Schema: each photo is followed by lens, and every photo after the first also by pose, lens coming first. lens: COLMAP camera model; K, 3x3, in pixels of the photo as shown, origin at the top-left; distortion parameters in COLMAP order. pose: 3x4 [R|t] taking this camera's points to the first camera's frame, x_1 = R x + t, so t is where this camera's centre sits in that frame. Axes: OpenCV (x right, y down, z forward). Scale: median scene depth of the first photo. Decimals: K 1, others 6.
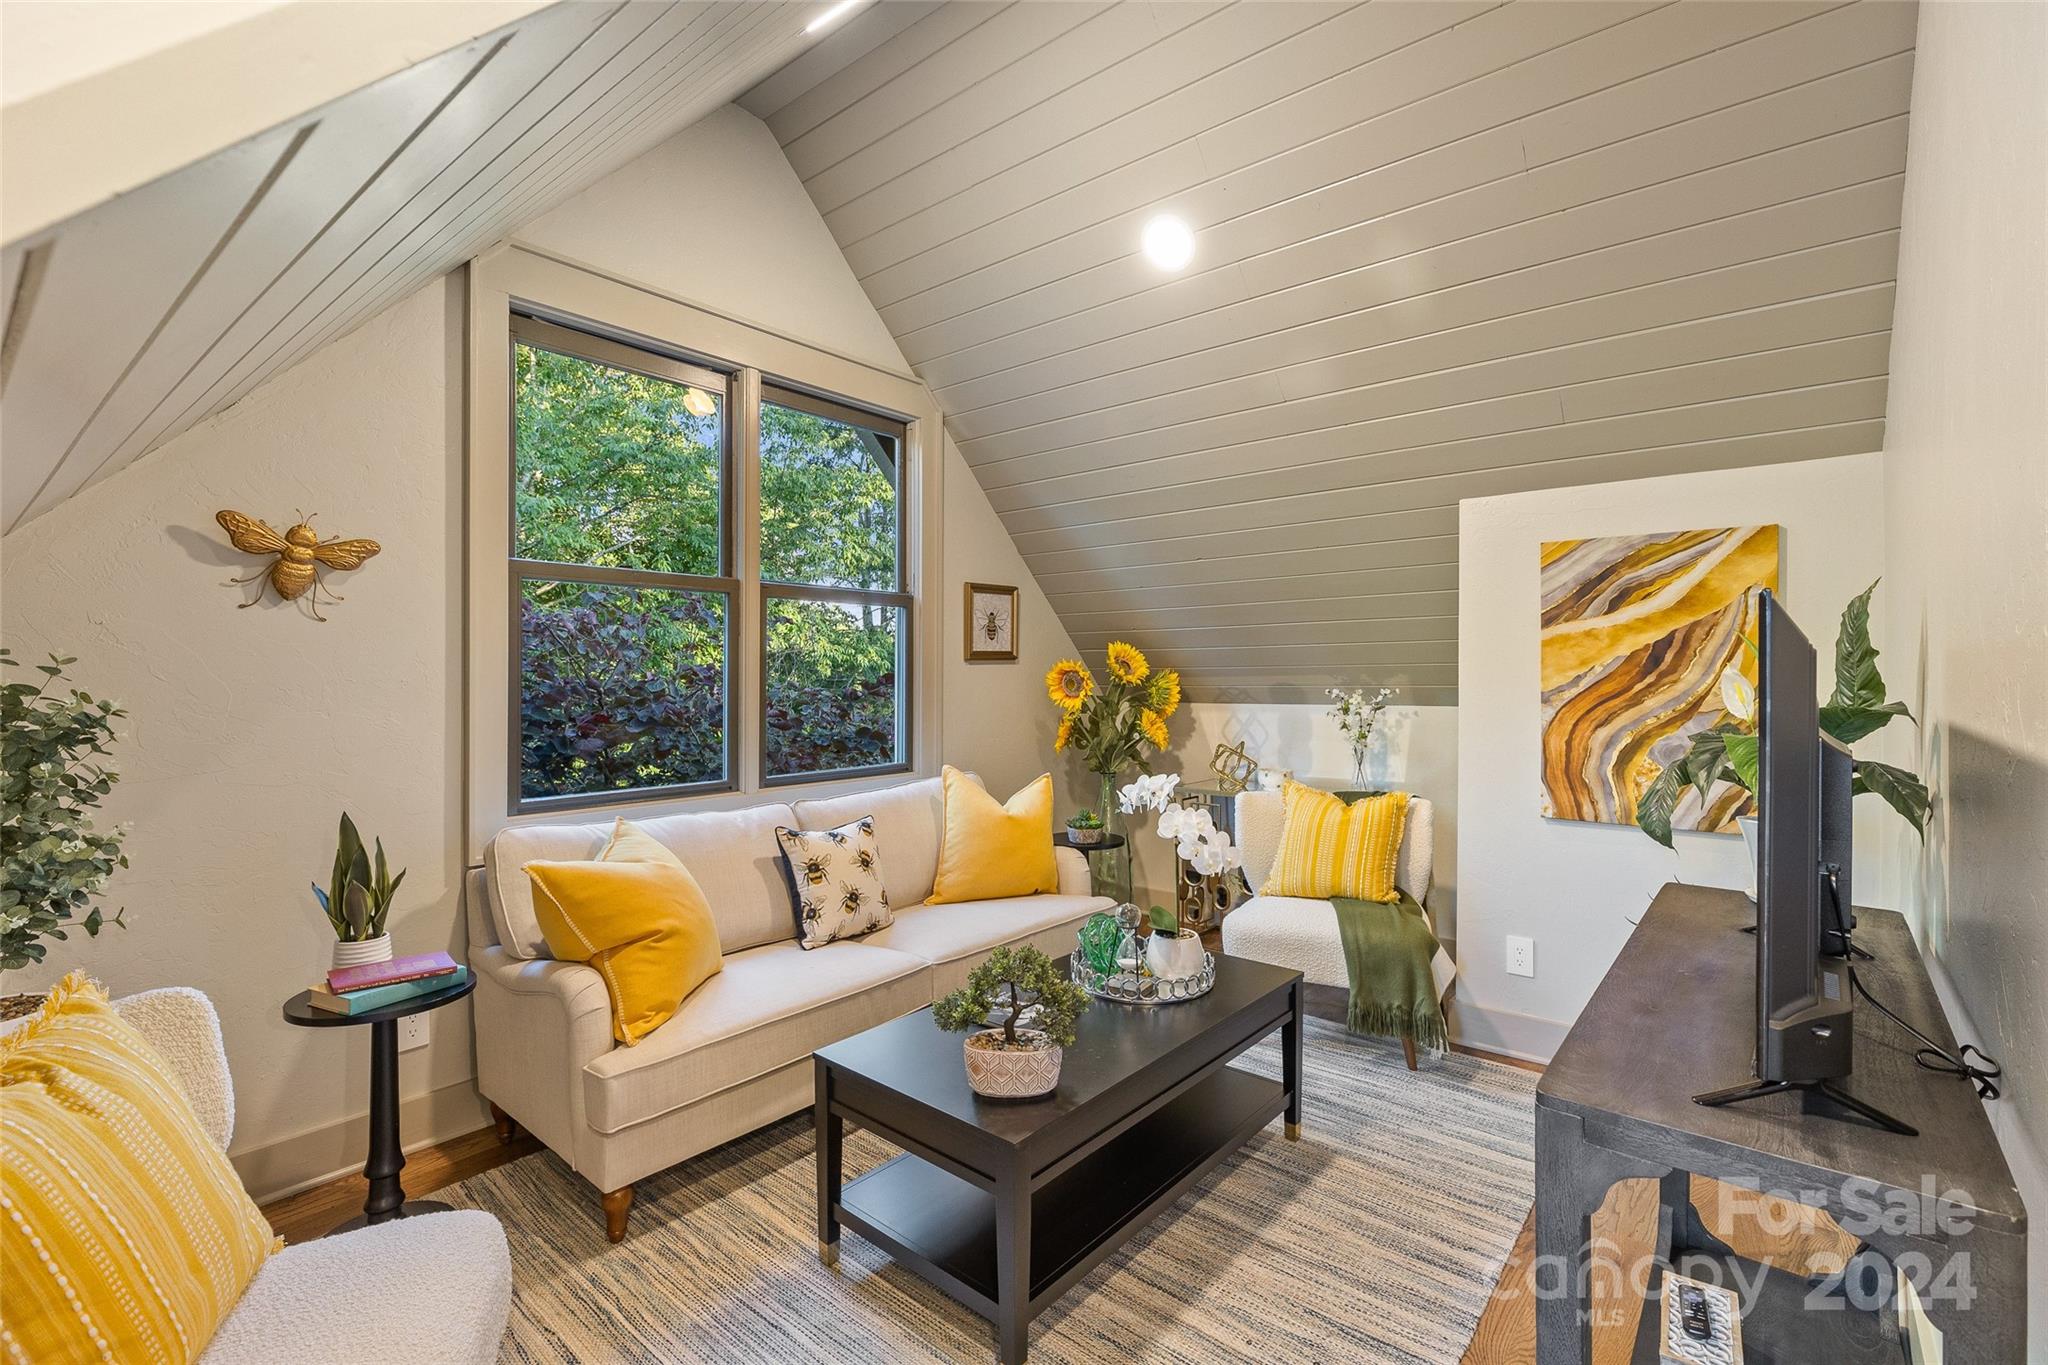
lens RADIAL K [[936.8, 0, 1023.6], [0, 936.8, 678.4], [0, 0, 1]] dist [-0.003017, -0.000211]
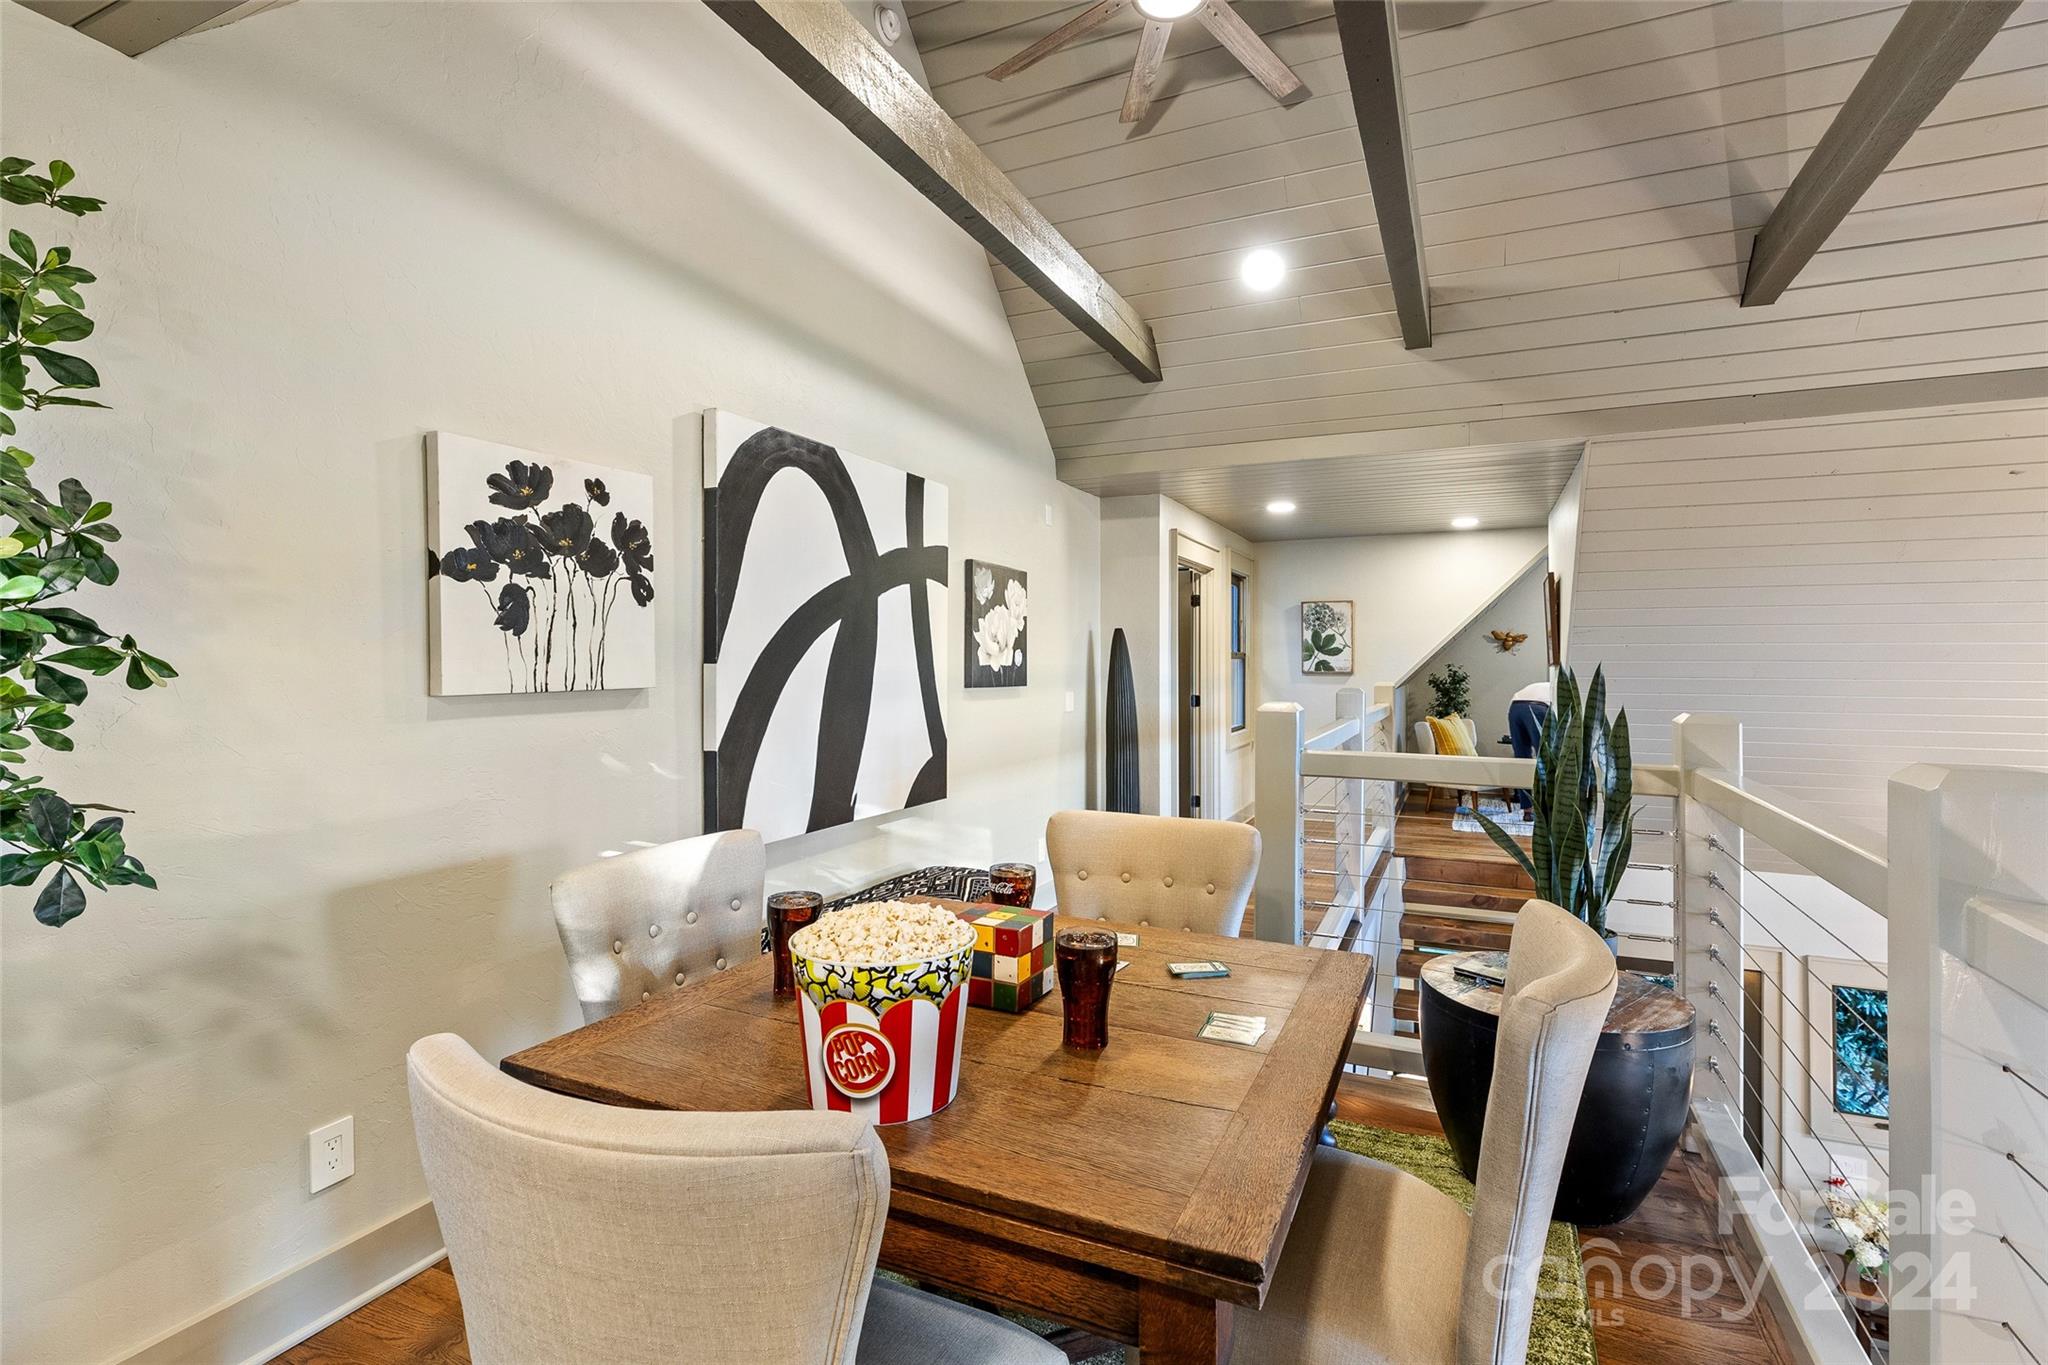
lens RADIAL K [[936.8, 0, 1029.4], [0, 936.8, 673.7], [0, 0, 1]] dist [-0.003017, -0.000211]
pose [[0.258363, 0.007656, -0.966017, 2.721098], [-0.008307, 0.999949, 0.005703, 0.012035], [0.966012, 0.006552, 0.258414, -2.149965]]
